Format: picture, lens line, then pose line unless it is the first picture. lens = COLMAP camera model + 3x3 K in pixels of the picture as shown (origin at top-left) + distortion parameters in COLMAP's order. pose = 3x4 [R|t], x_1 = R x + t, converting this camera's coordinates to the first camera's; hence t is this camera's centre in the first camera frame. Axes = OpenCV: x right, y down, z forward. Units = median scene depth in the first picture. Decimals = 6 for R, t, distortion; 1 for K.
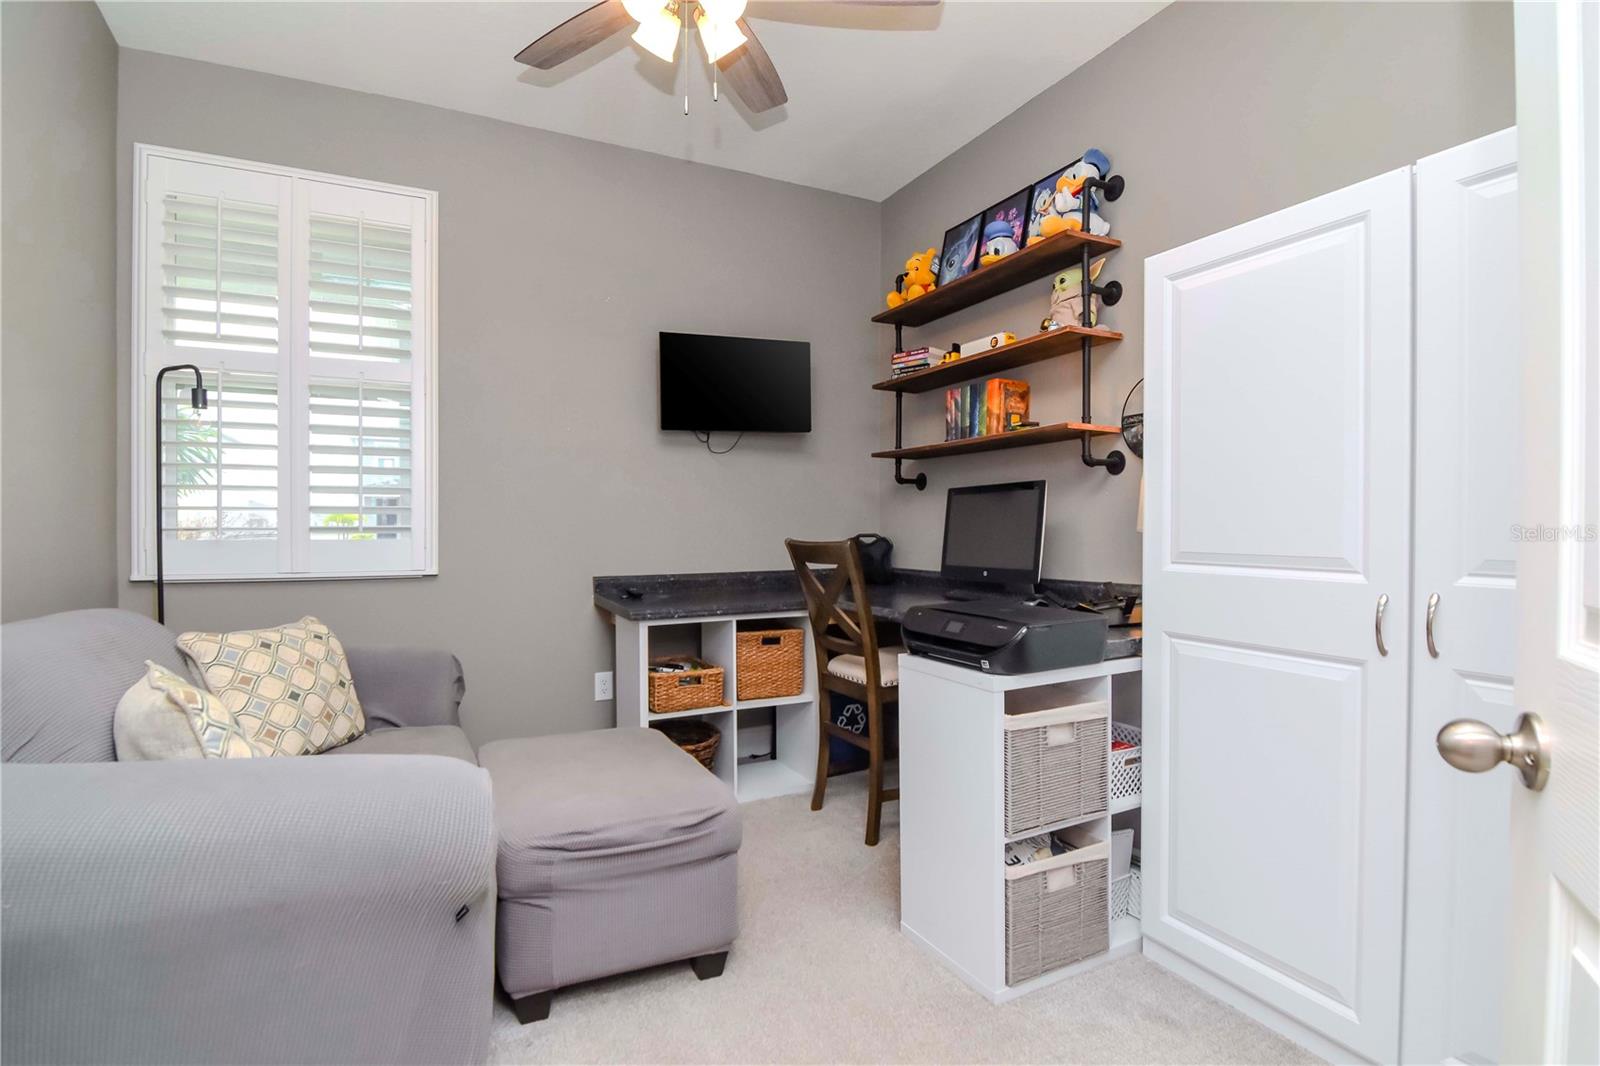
lens RADIAL K [[798.9, 0, 800.2], [0, 798.9, 535.4], [0, 0, 1]] dist [-0.004819, -0.009608]
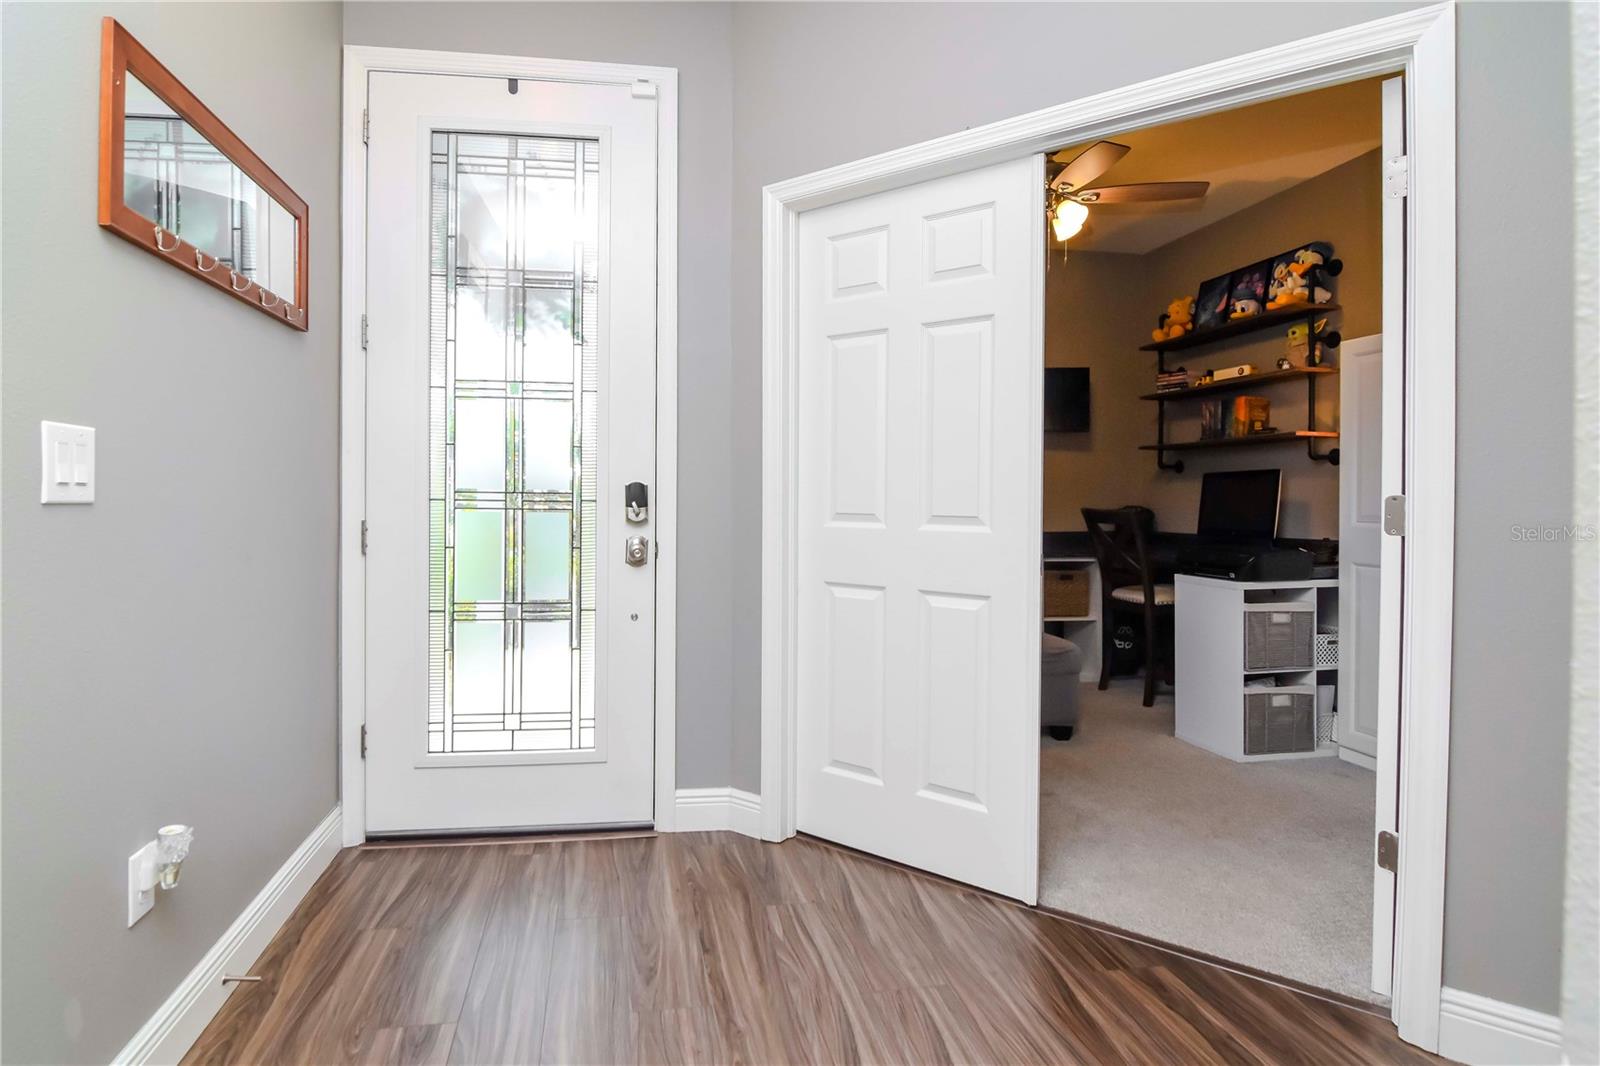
lens RADIAL K [[798.9, 0, 741.0], [0, 798.9, 488.1], [0, 0, 1]] dist [-0.004819, -0.009608]
pose [[0.946238, 0.009089, -0.323343, -0.145230], [-0.018196, 0.999518, -0.025154, 0.017903], [0.322959, 0.029686, 0.945947, -0.648844]]
